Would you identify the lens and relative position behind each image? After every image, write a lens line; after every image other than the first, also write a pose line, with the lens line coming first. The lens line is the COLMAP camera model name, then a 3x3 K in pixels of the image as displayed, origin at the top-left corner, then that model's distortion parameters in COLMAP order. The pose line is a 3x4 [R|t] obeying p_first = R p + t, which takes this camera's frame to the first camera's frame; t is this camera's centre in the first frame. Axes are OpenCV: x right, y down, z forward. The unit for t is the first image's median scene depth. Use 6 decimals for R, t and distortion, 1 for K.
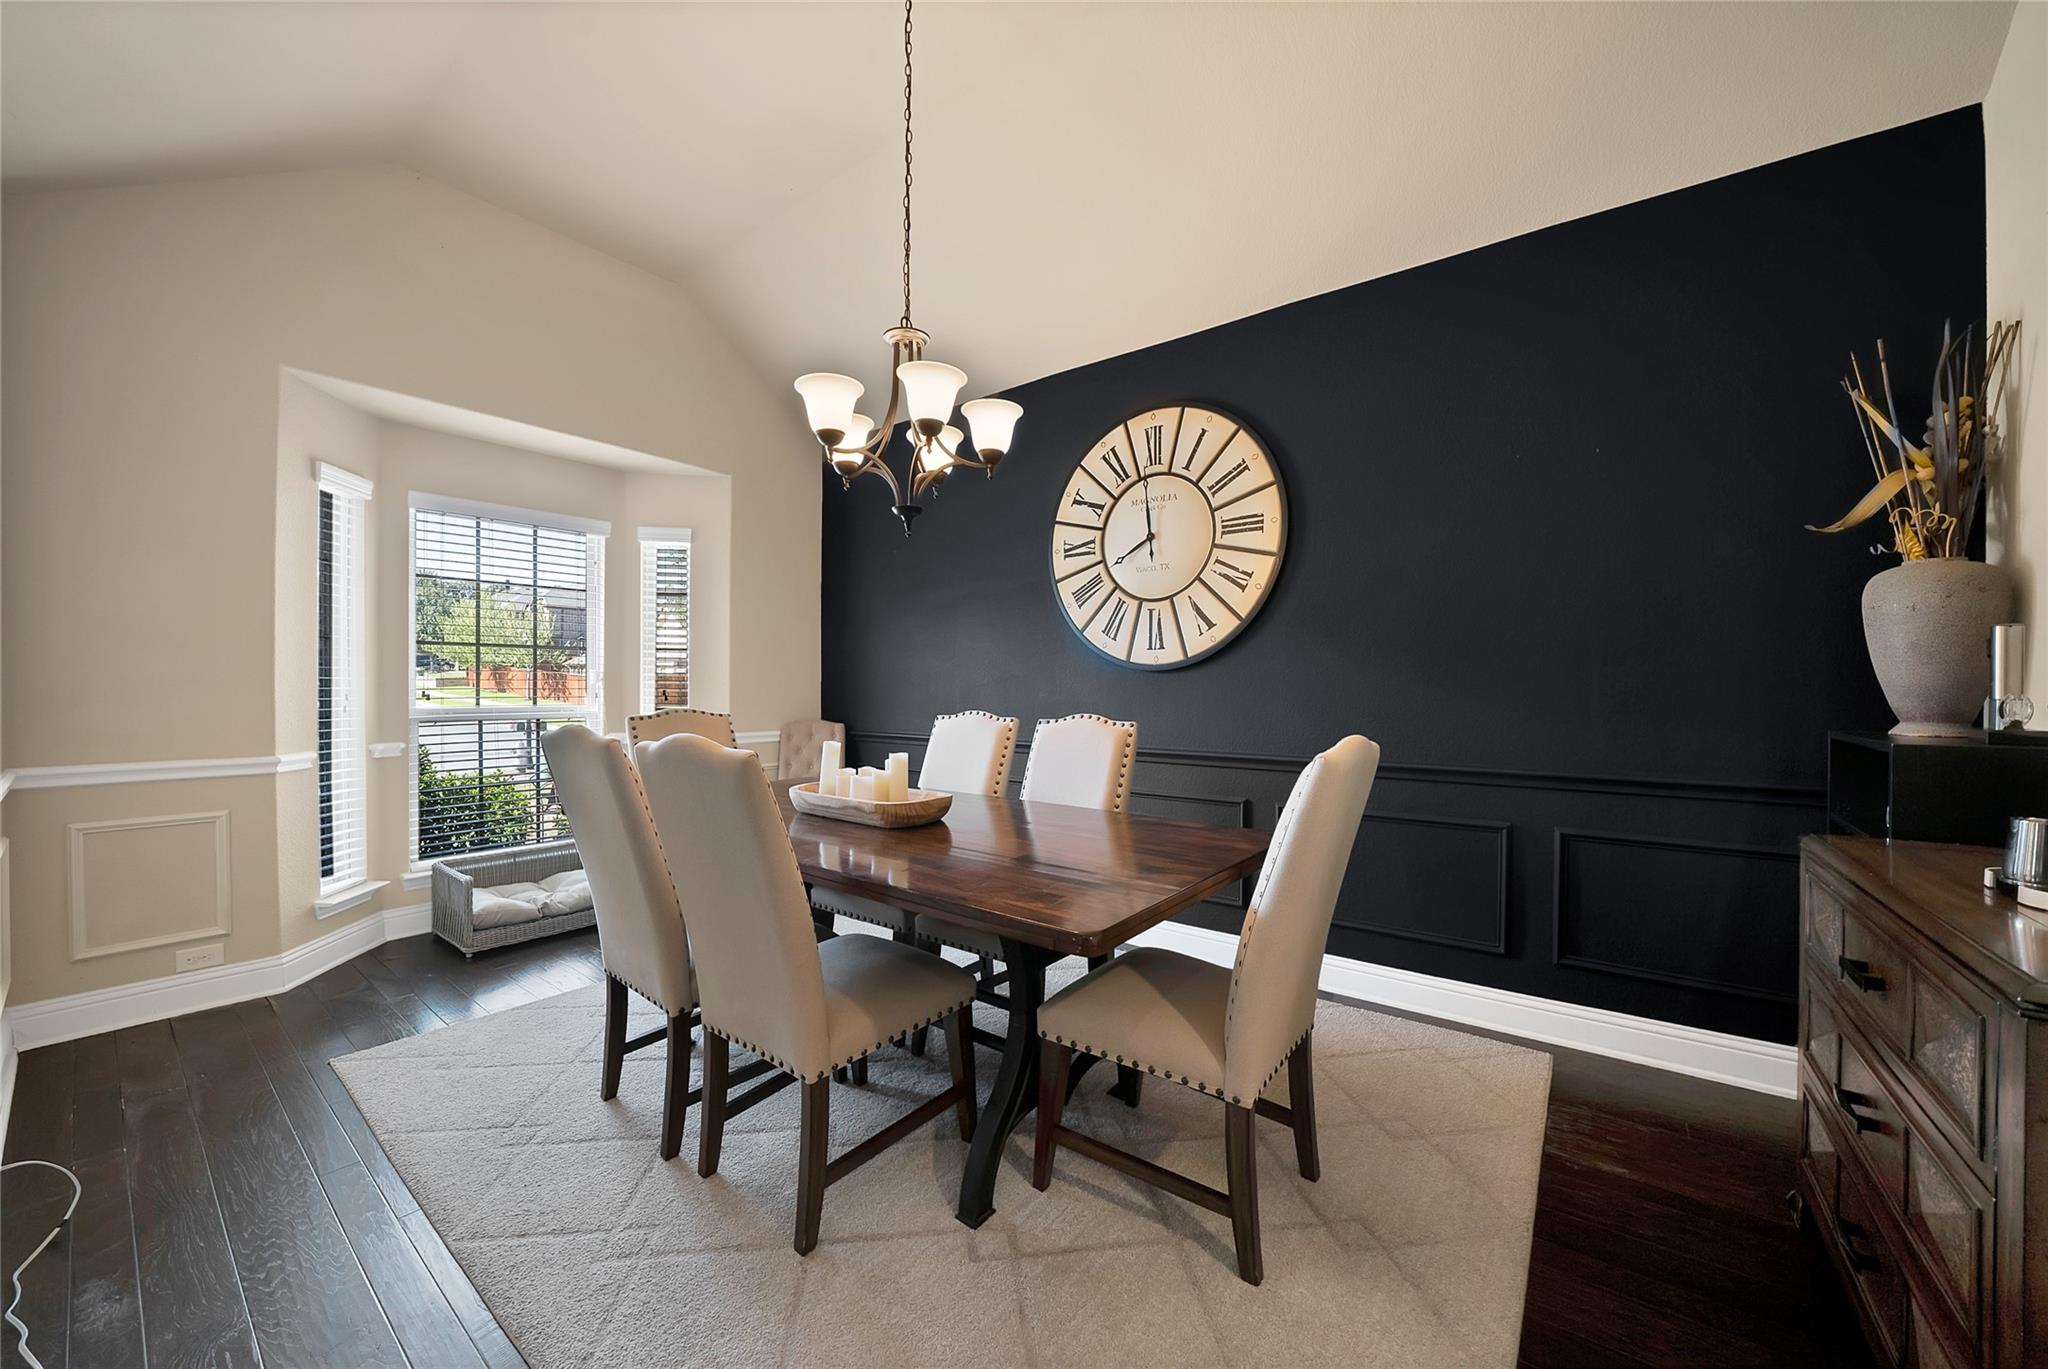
lens RADIAL K [[734.4, 0, 1024.0], [0, 734.4, 684.5], [0, 0, 1]] dist [-0.021712, 0.000093]
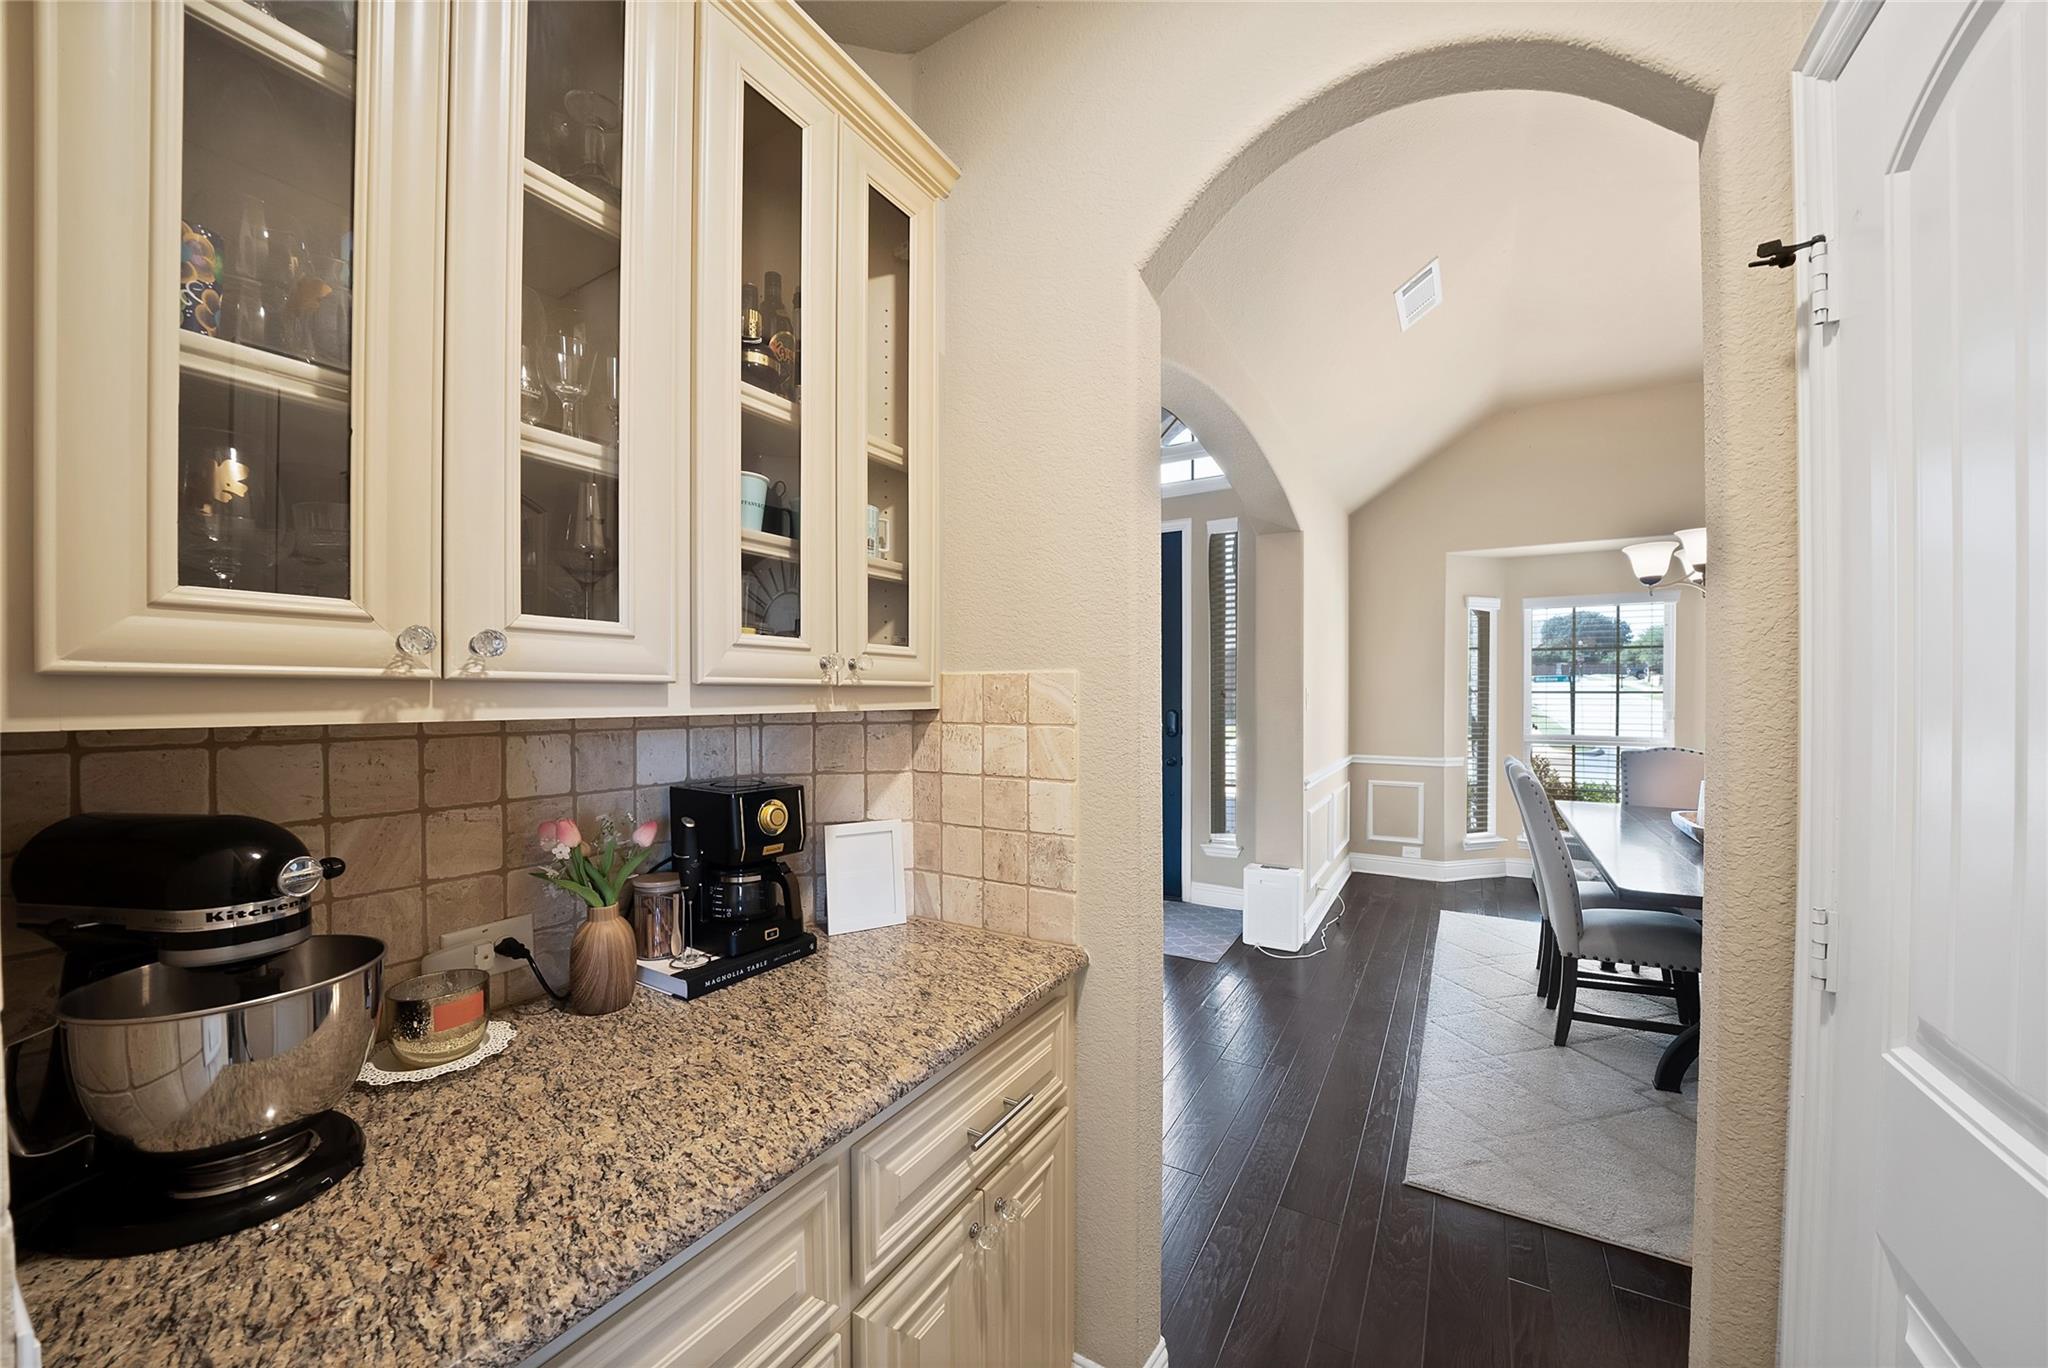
lens RADIAL K [[734.4, 0, 1024.0], [0, 734.4, 684.0], [0, 0, 1]] dist [-0.021712, 0.000093]
pose [[0.108465, -0.009632, -0.994054, 0.801104], [0.001700, 0.999953, -0.009503, -0.082770], [0.994099, -0.000660, 0.108477, -0.331822]]
